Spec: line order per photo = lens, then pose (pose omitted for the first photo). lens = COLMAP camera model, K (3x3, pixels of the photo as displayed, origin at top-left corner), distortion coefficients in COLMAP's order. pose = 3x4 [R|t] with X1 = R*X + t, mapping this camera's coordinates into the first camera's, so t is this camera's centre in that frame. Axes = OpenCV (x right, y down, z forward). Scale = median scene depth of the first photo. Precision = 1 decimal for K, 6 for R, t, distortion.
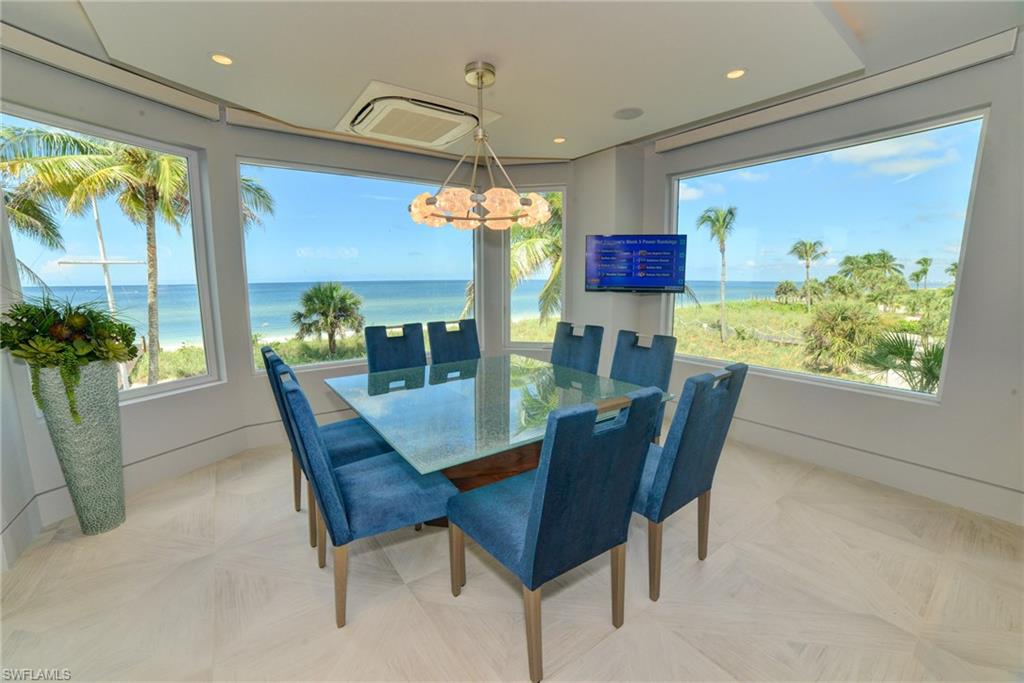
lens RADIAL K [[415.2, 0, 505.4], [0, 415.2, 338.9], [0, 0, 1]] dist [-0.092088, 0.033837]
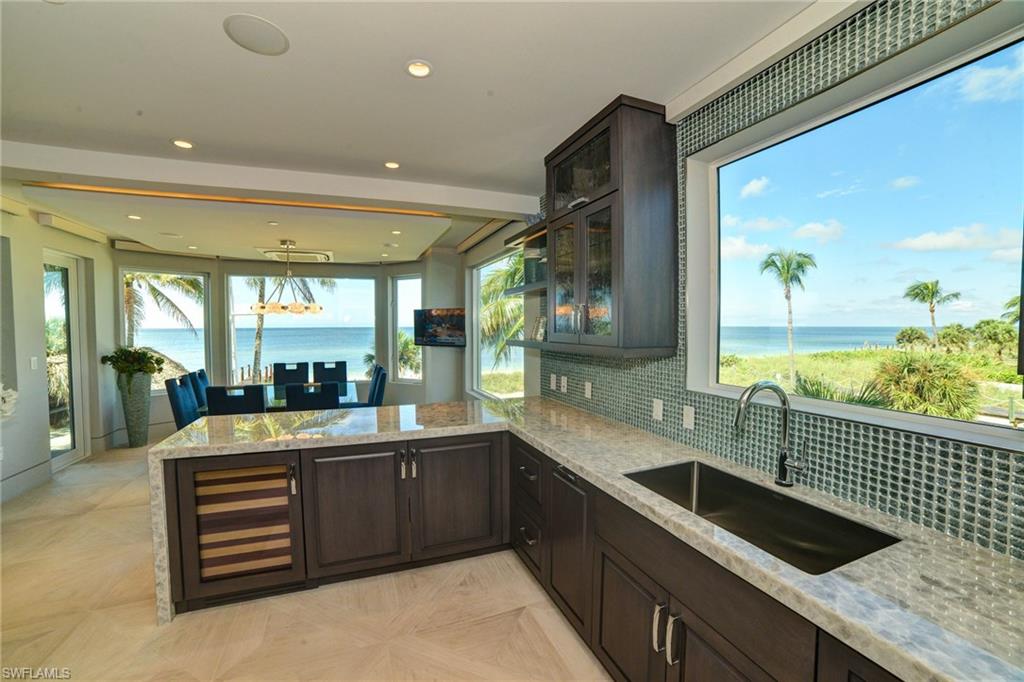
lens RADIAL K [[415.2, 0, 505.4], [0, 415.2, 338.4], [0, 0, 1]] dist [-0.092088, 0.033837]
pose [[0.965953, 0.007922, -0.258598, 0.687623], [-0.036639, 0.993646, -0.106421, 0.010119], [0.256111, 0.112272, 0.960105, -0.304938]]
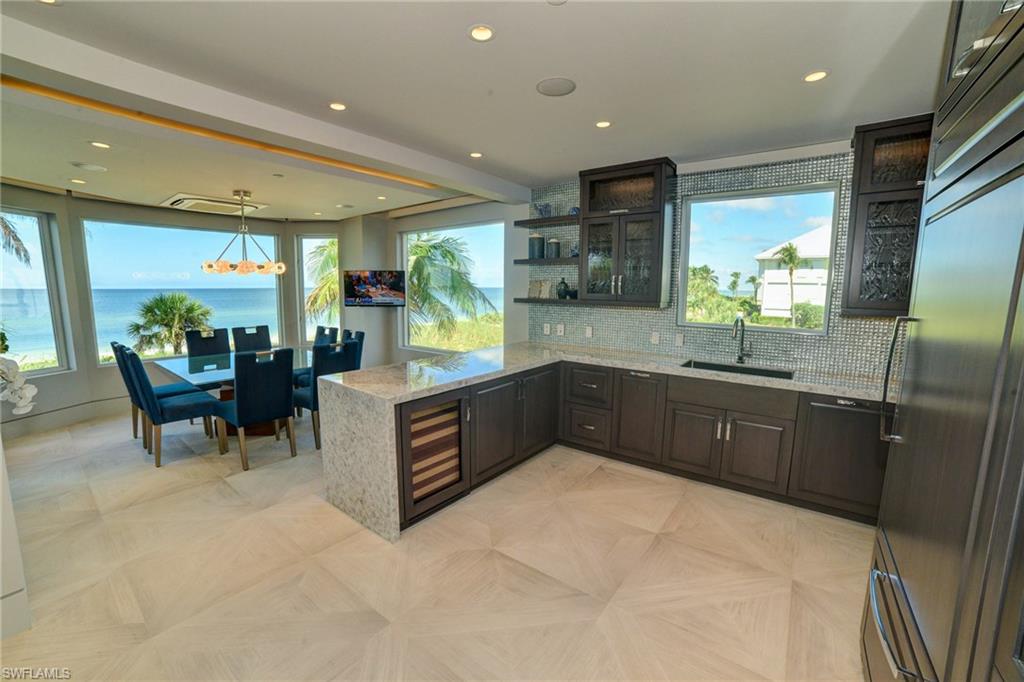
lens RADIAL K [[415.2, 0, 505.4], [0, 415.2, 338.4], [0, 0, 1]] dist [-0.092088, 0.033837]
pose [[0.959912, -0.025247, 0.279164, 0.252438], [0.030707, 0.999413, -0.015200, 0.036827], [-0.278616, 0.023162, 0.960123, -0.489990]]
